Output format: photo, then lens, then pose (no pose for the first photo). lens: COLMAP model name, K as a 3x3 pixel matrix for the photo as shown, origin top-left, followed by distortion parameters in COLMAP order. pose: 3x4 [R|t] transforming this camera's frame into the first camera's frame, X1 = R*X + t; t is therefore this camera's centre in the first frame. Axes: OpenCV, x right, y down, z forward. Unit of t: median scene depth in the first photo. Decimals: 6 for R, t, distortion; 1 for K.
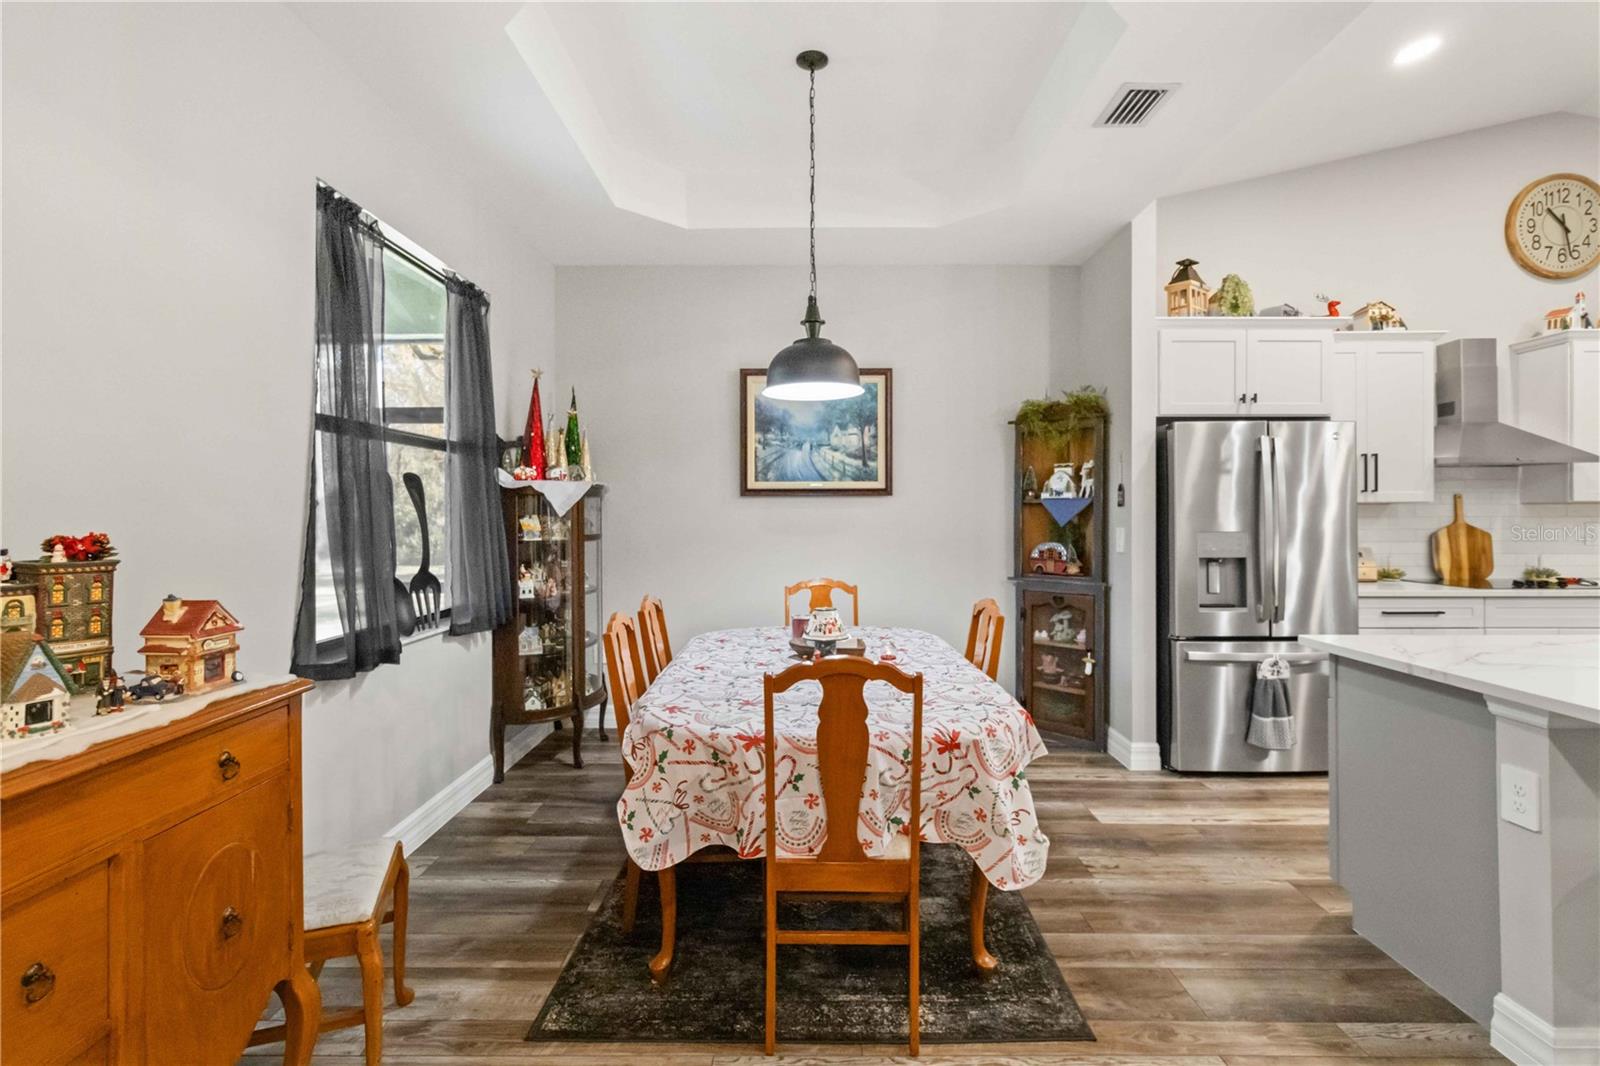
lens RADIAL K [[749.1, 0, 801.0], [0, 749.1, 513.1], [0, 0, 1]] dist [-0.000524, 0.001711]
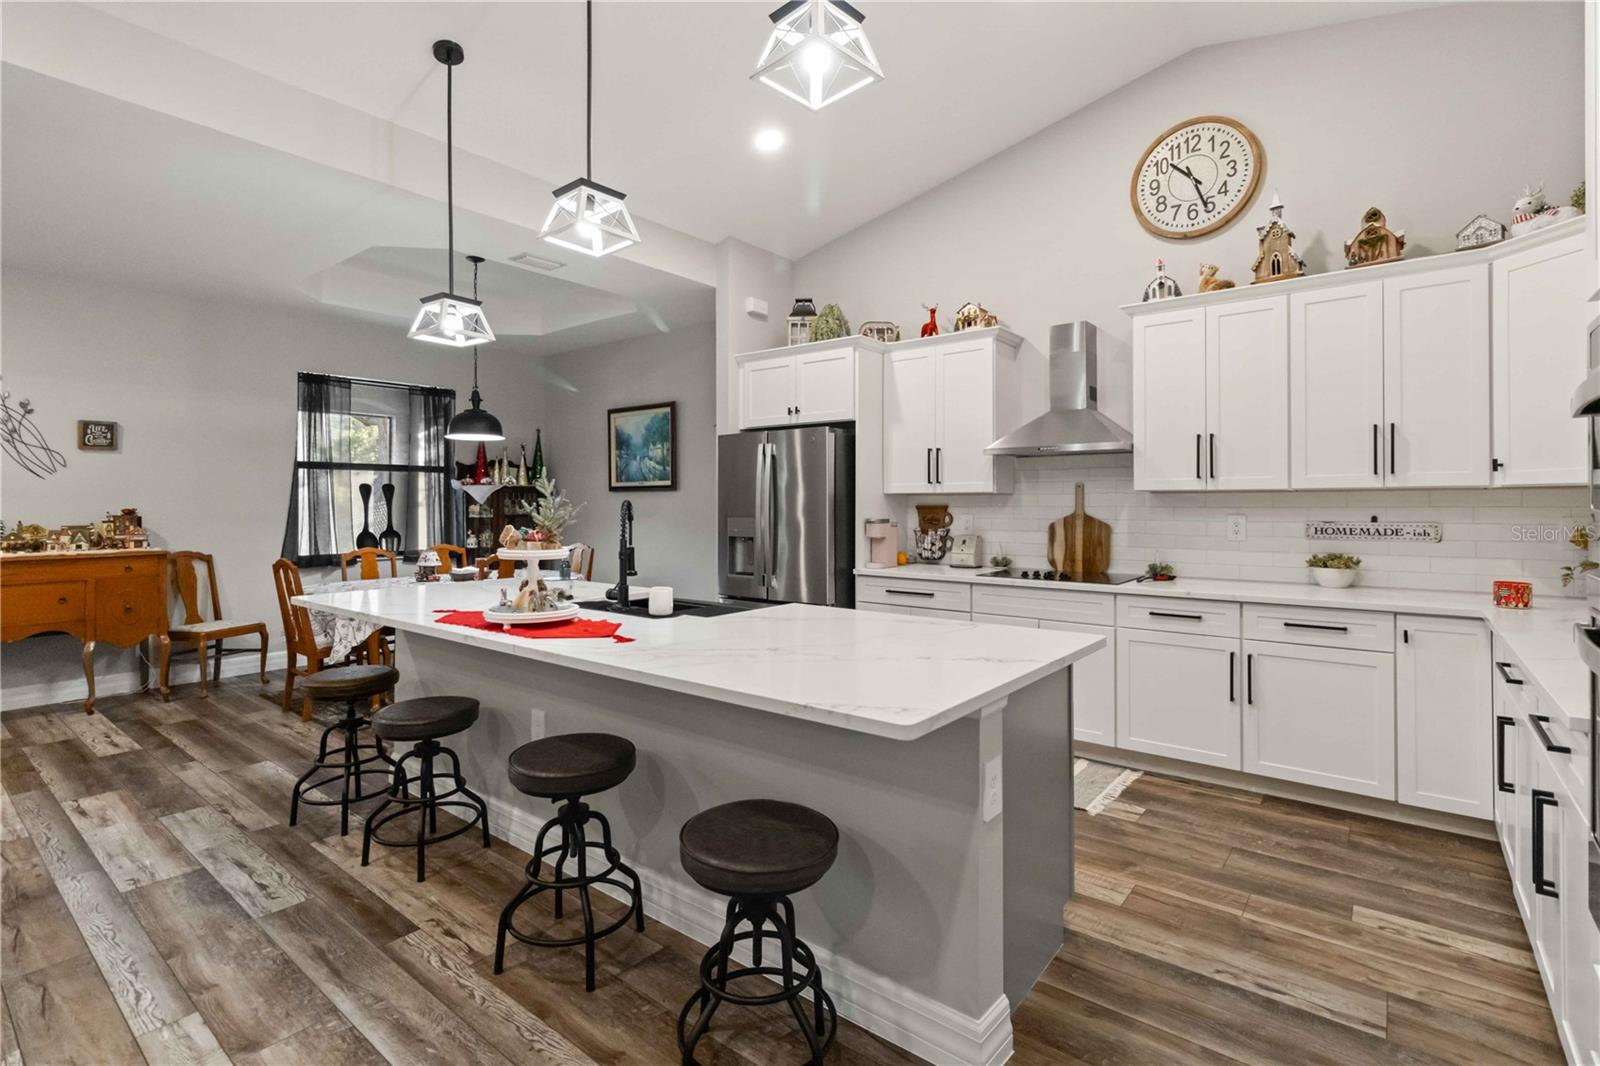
lens RADIAL K [[749.1, 0, 798.6], [0, 749.1, 495.1], [0, 0, 1]] dist [-0.000524, 0.001711]
pose [[0.788284, -0.005270, -0.615289, 1.289942], [-0.000285, 0.999960, -0.008929, -0.001759], [0.615311, 0.007214, 0.788251, 0.023223]]
